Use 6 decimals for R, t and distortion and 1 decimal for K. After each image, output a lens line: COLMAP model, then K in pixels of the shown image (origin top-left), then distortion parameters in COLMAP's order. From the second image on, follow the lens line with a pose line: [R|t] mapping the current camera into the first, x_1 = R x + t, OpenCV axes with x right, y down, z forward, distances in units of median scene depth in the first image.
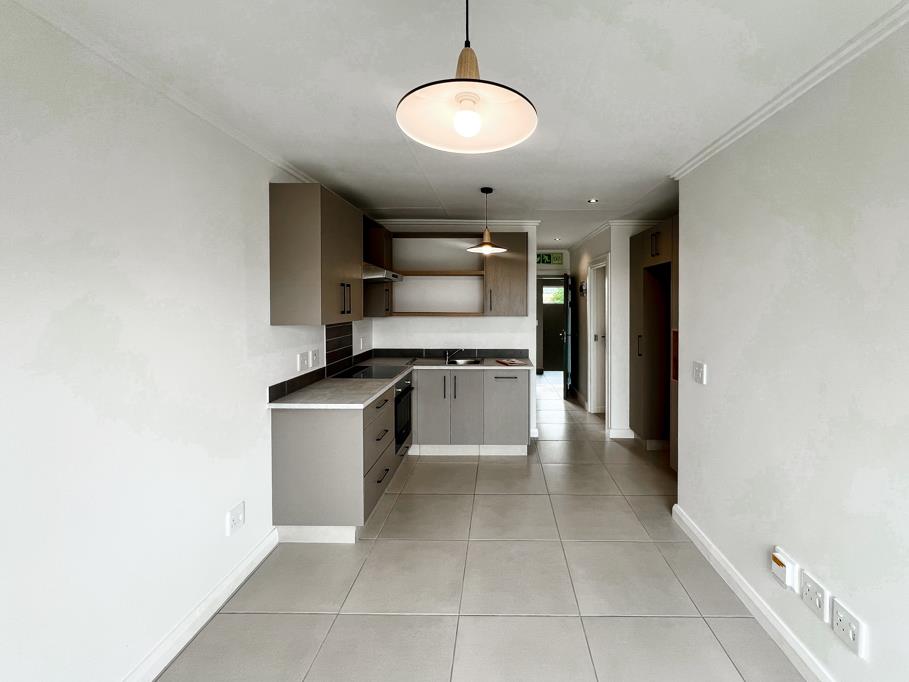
lens RADIAL K [[381.0, 0, 456.3], [0, 381.0, 326.8], [0, 0, 1]] dist [-0.000687, -0.000156]
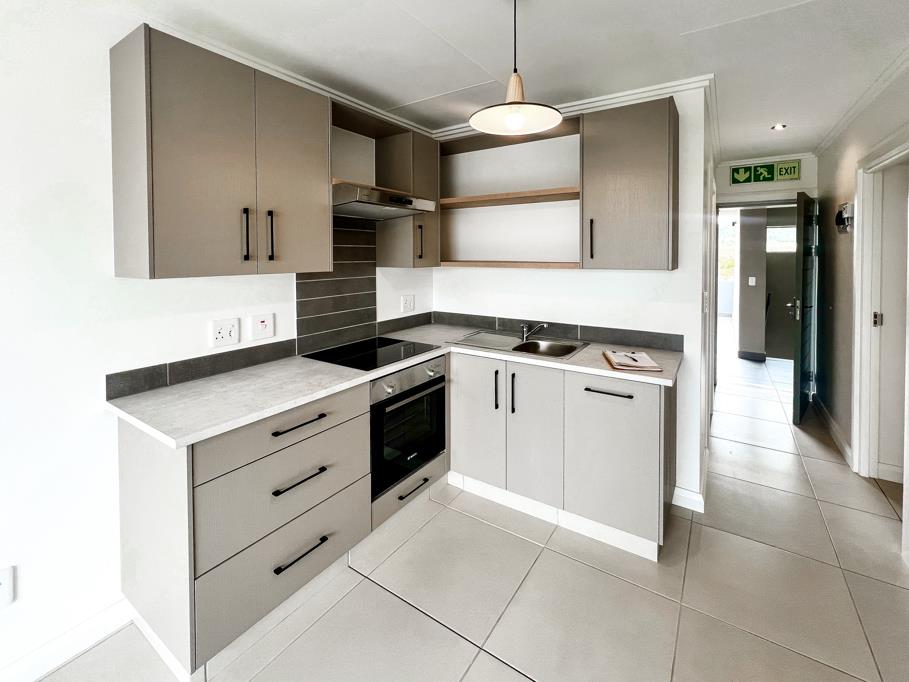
lens RADIAL K [[372.7, 0, 452.6], [0, 372.7, 270.9], [0, 0, 1]] dist [-0.001500, -0.000135]
pose [[0.868788, 0.022830, -0.494657, 0.163929], [-0.029986, 0.999529, -0.006534, -0.014571], [0.494275, 0.020509, 0.869064, 0.409442]]
